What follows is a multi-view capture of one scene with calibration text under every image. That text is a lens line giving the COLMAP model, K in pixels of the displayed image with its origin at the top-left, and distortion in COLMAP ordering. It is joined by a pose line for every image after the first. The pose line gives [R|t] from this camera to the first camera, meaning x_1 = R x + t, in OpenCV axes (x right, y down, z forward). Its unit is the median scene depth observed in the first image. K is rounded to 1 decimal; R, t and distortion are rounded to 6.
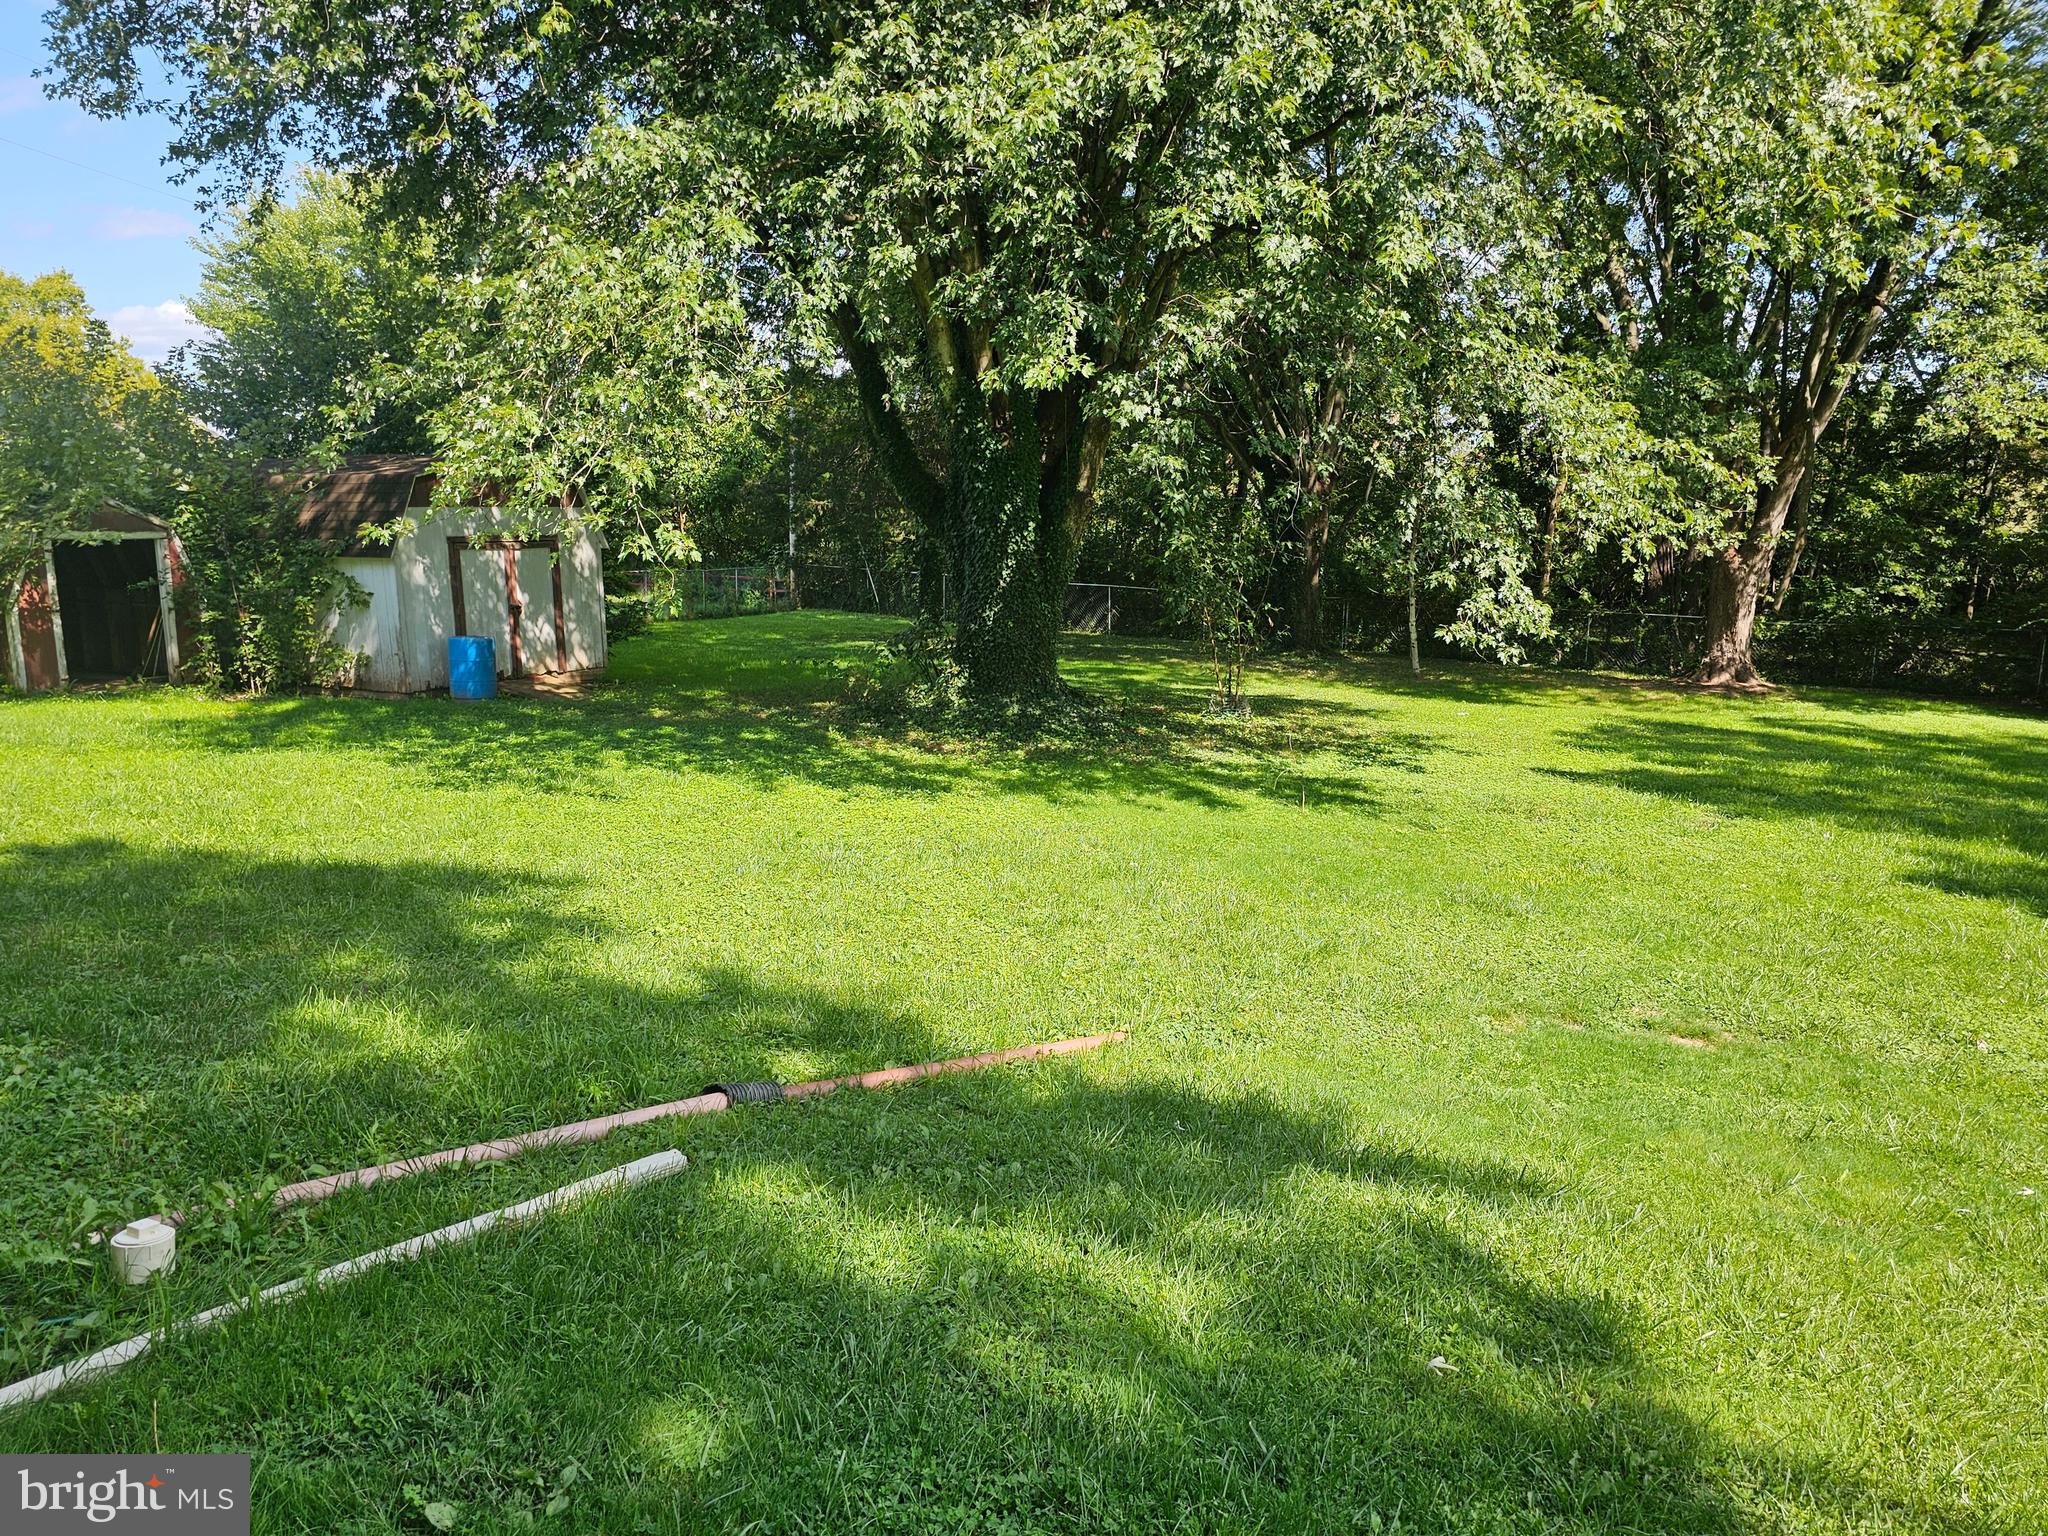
lens RADIAL K [[1380.0, 0, 1037.9], [0, 1380.0, 768.9], [0, 0, 1]] dist [0.018411, -0.019297]
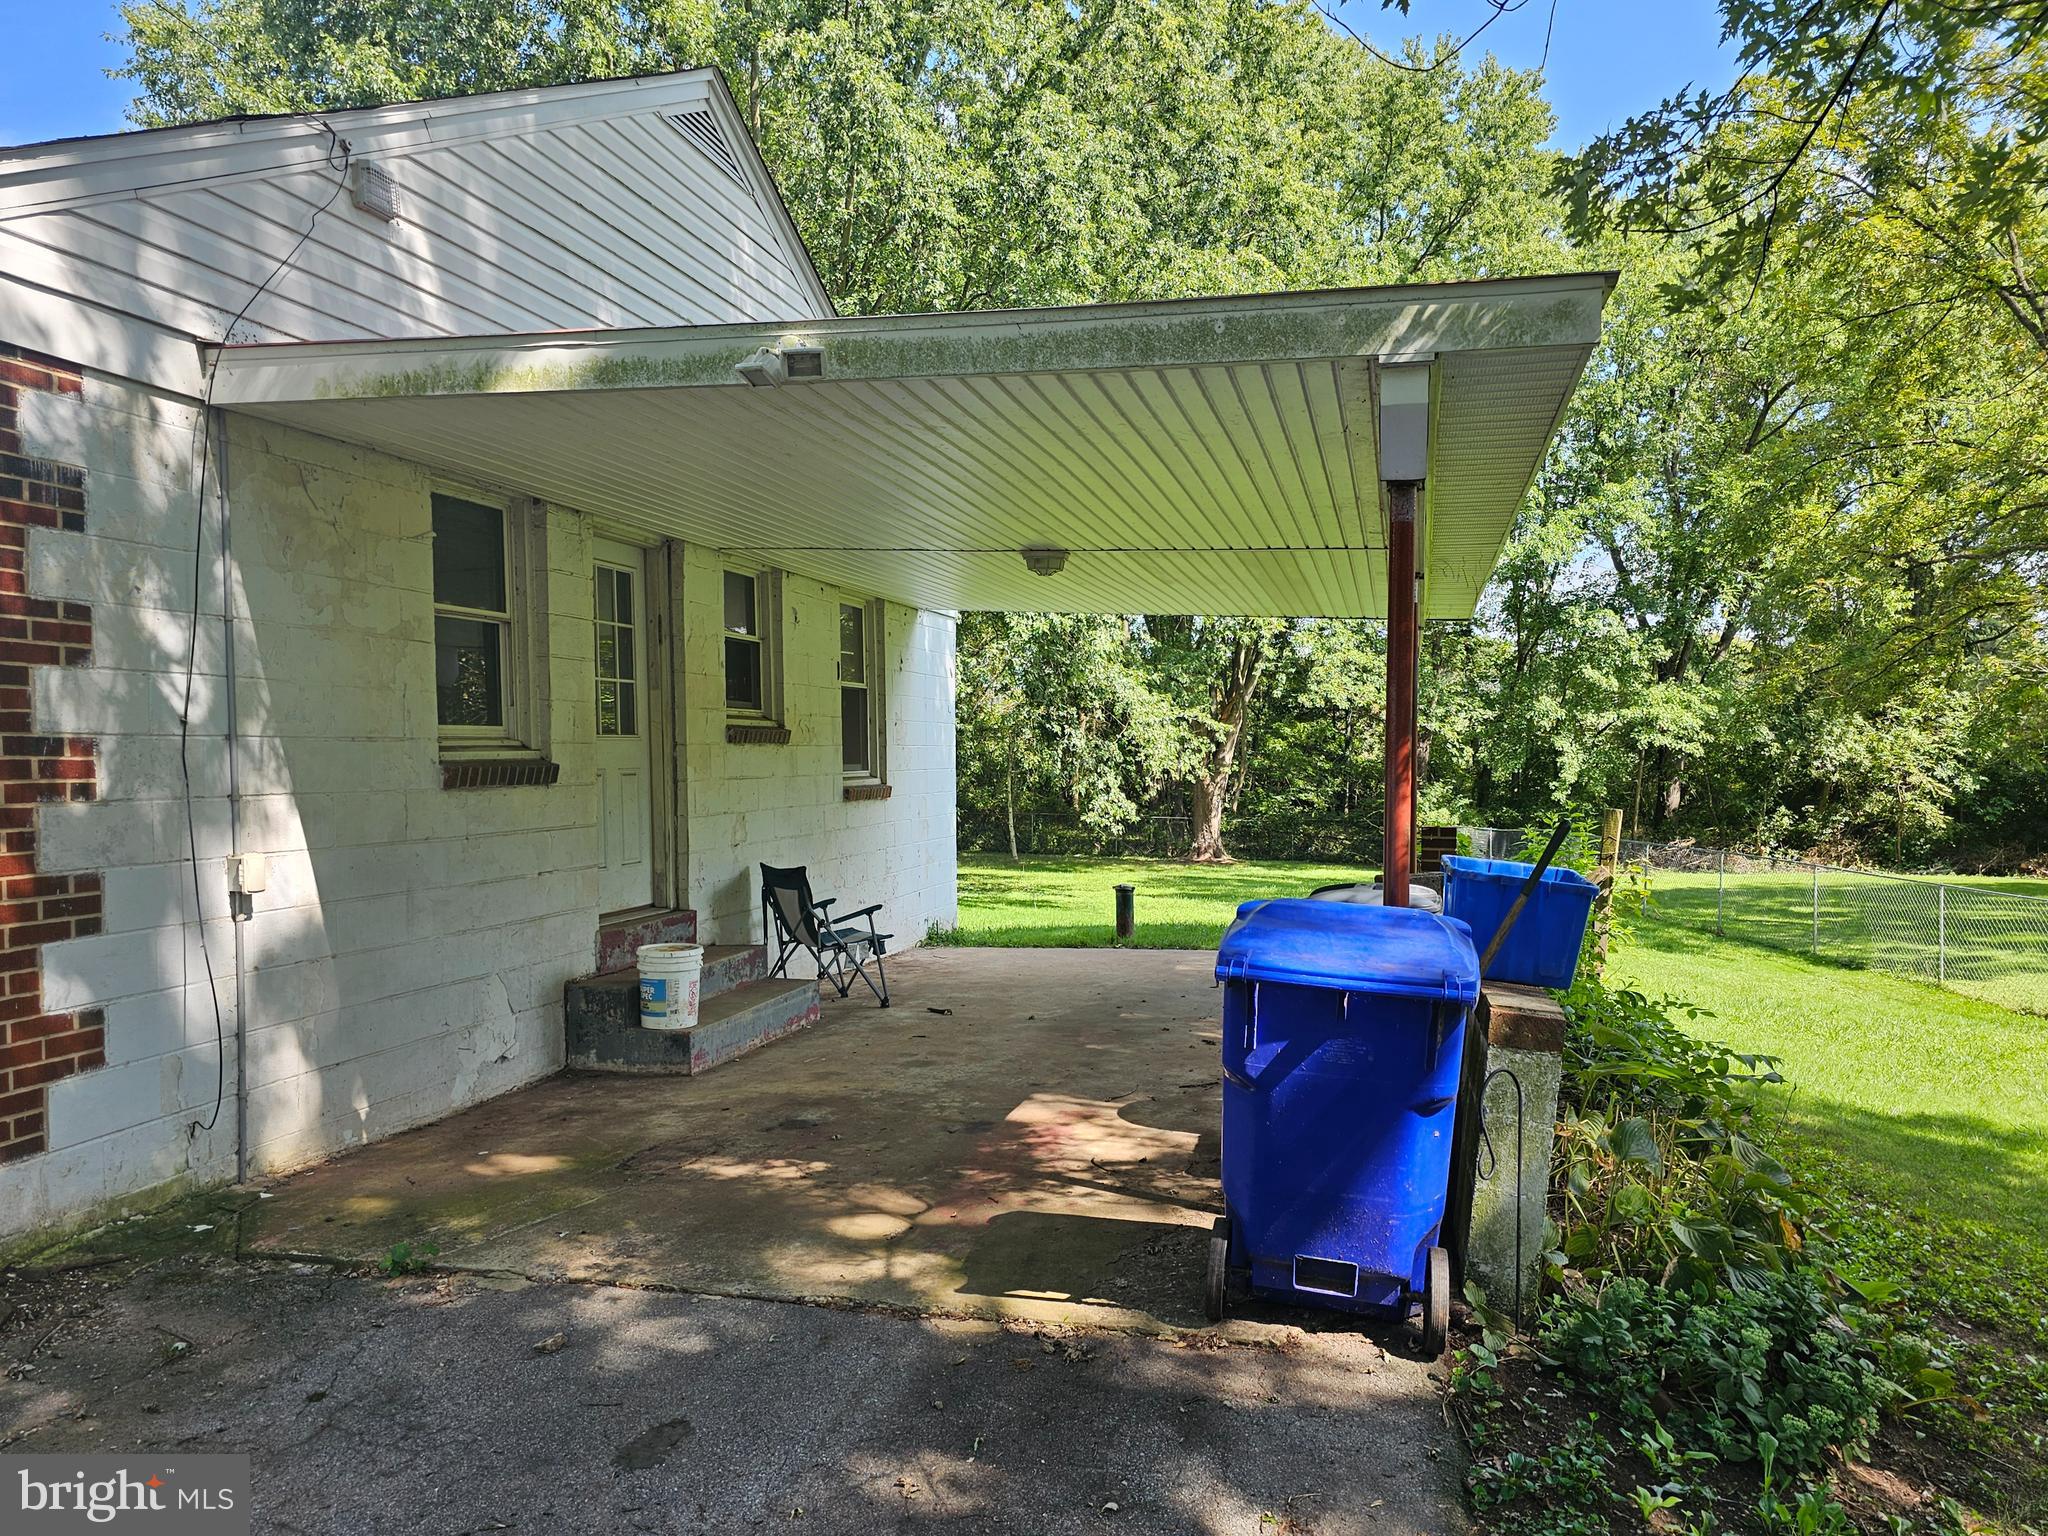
lens RADIAL K [[1380.0, 0, 1022.5], [0, 1380.0, 773.1], [0, 0, 1]] dist [0.018411, -0.019297]
pose [[0.940917, -0.011868, 0.338428, -0.352364], [0.065482, 0.986900, -0.147448, 0.093918], [-0.332245, 0.160898, 0.929368, -0.605568]]
